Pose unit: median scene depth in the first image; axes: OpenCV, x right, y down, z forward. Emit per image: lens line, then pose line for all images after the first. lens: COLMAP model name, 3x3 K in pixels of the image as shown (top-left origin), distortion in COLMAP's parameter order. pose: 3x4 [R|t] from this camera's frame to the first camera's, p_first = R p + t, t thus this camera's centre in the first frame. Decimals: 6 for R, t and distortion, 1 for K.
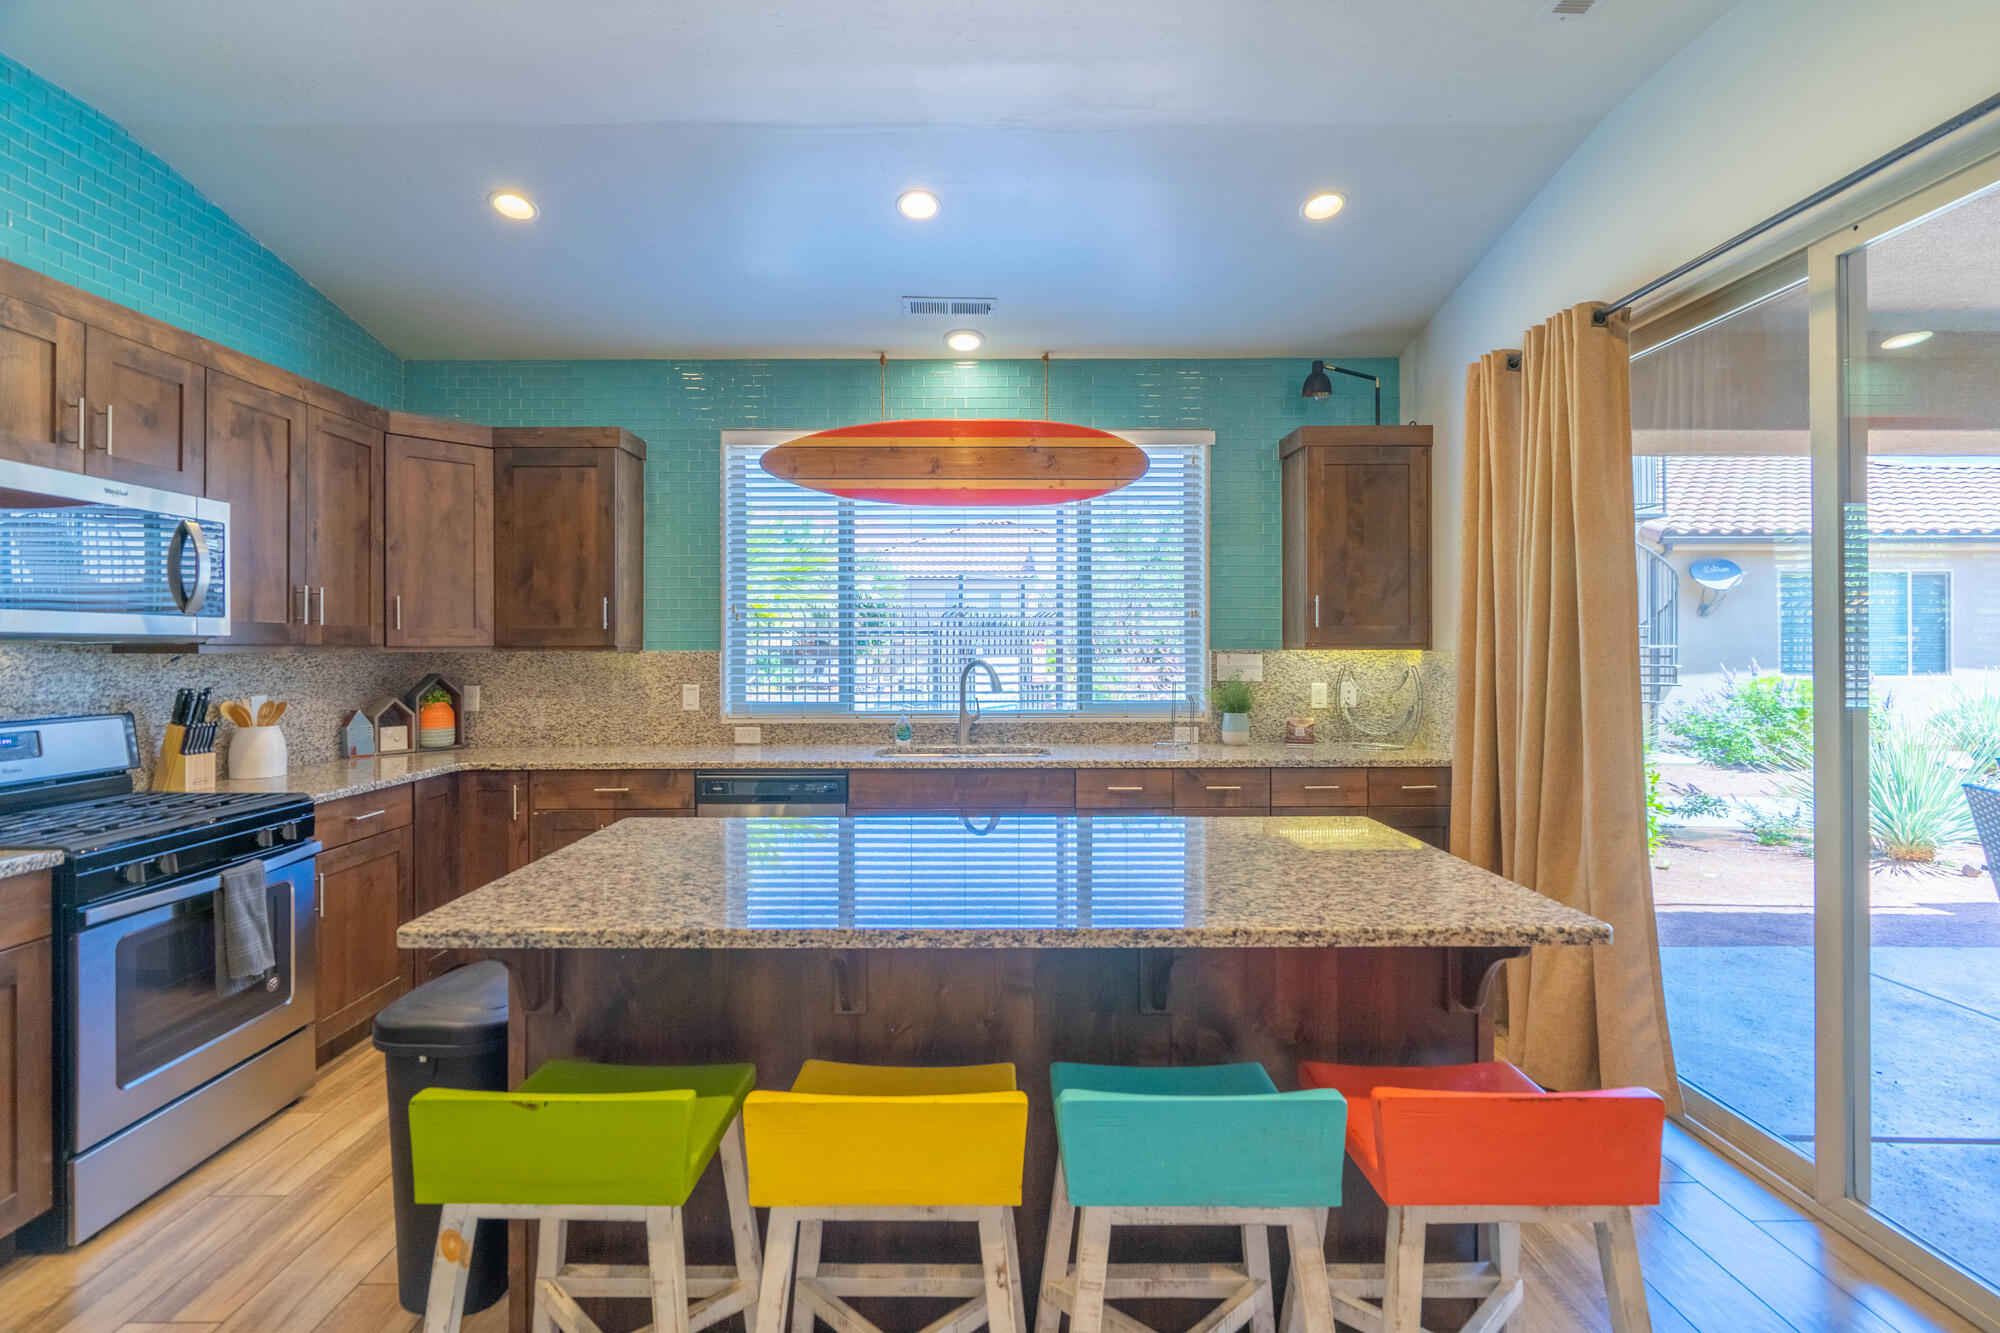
lens RADIAL K [[915.9, 0, 966.9], [0, 915.9, 638.6], [0, 0, 1]] dist [-0.002352, 0.002892]
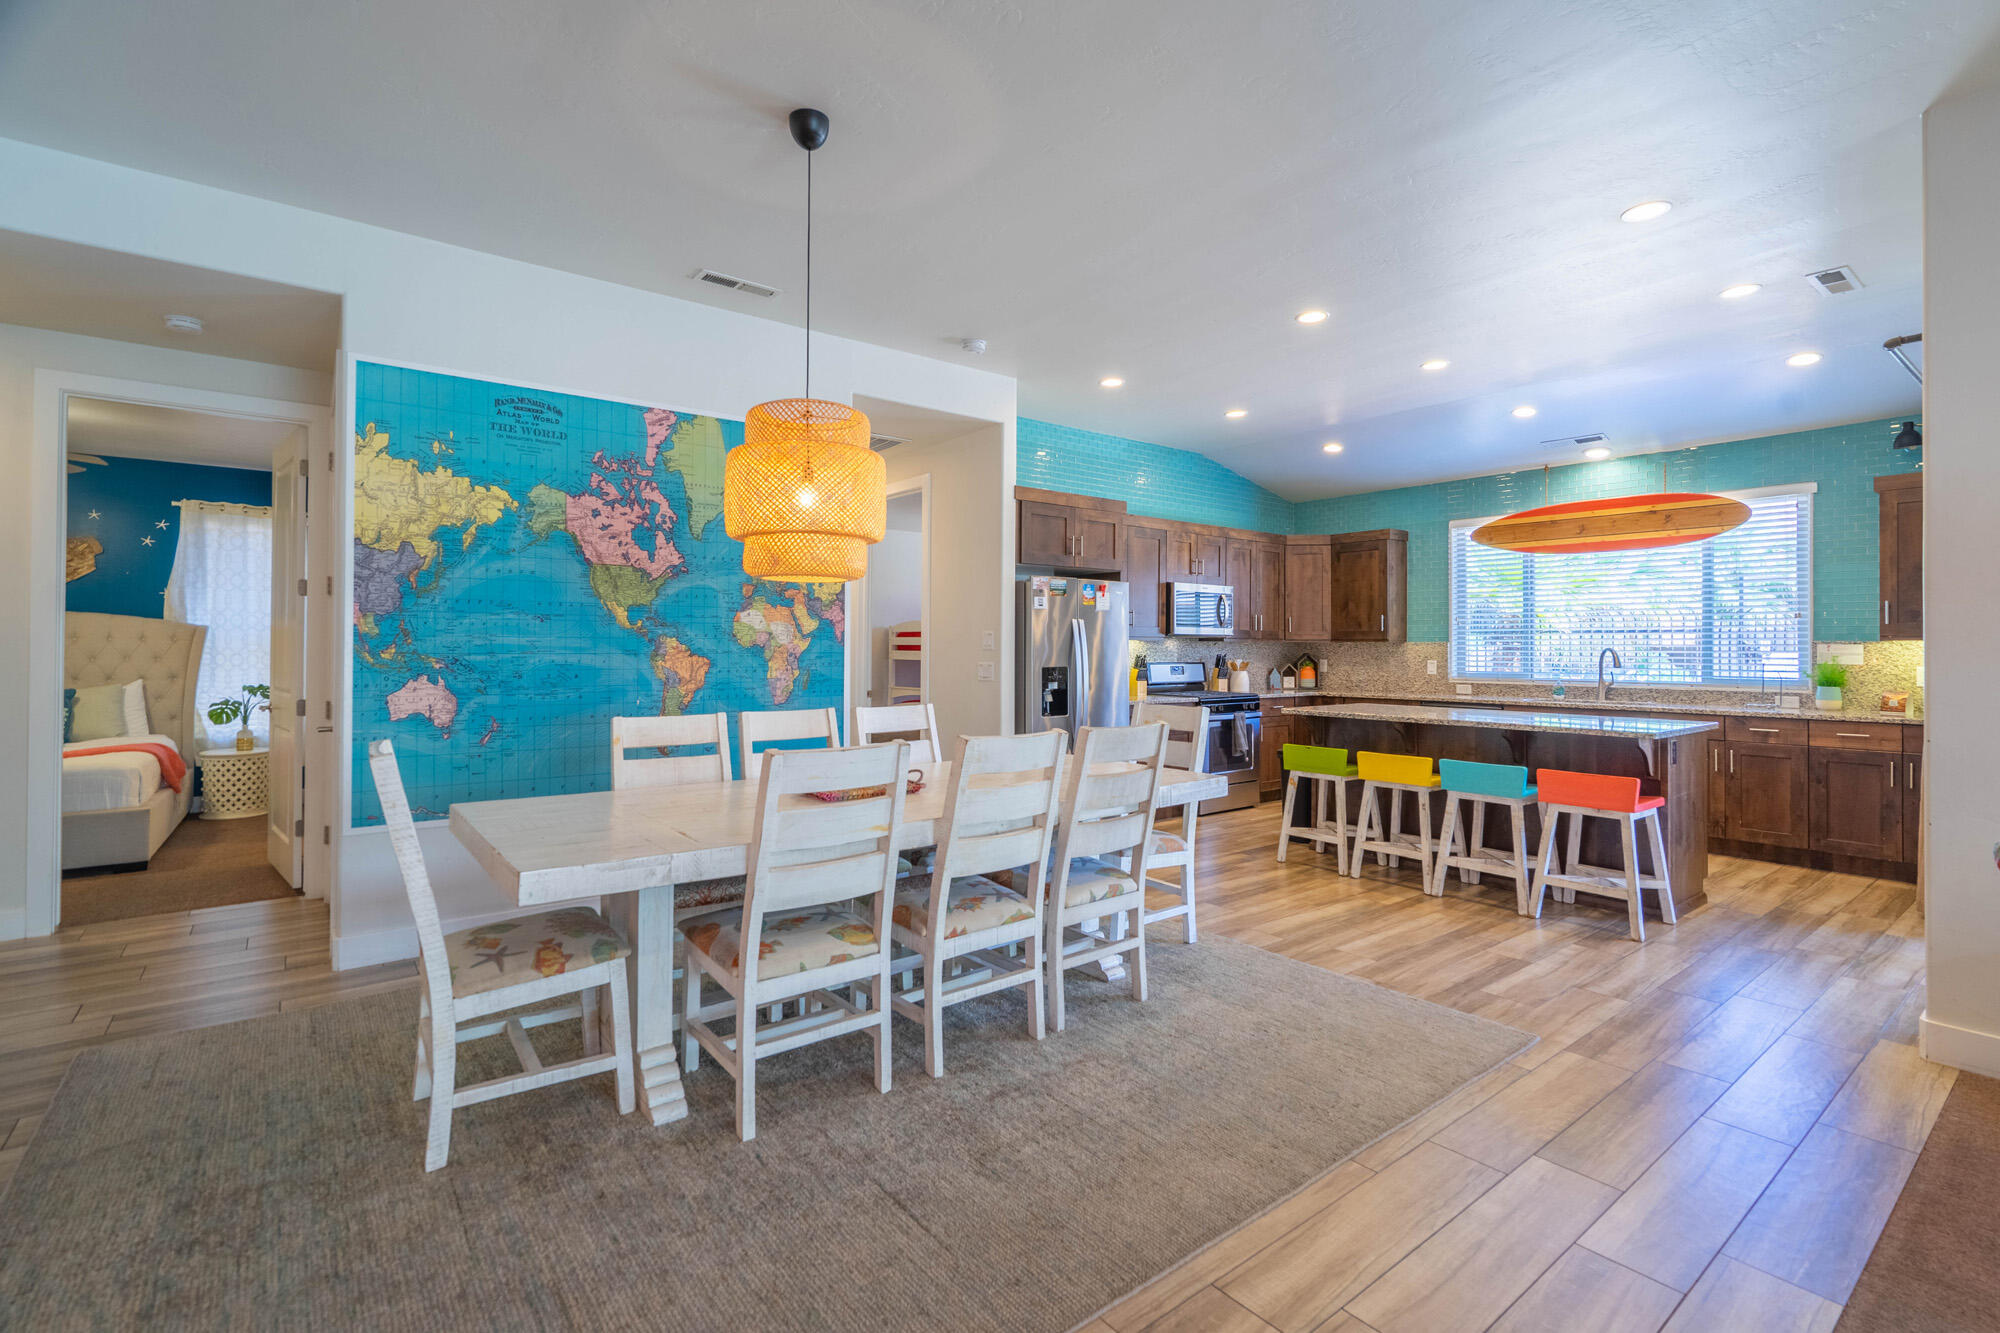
lens RADIAL K [[915.9, 0, 984.5], [0, 915.9, 649.1], [0, 0, 1]] dist [-0.002352, 0.002892]
pose [[0.622833, 0.005354, -0.782337, 0.646125], [0.001421, 0.999967, 0.007975, 0.012564], [0.782354, -0.006079, 0.622805, -0.951183]]
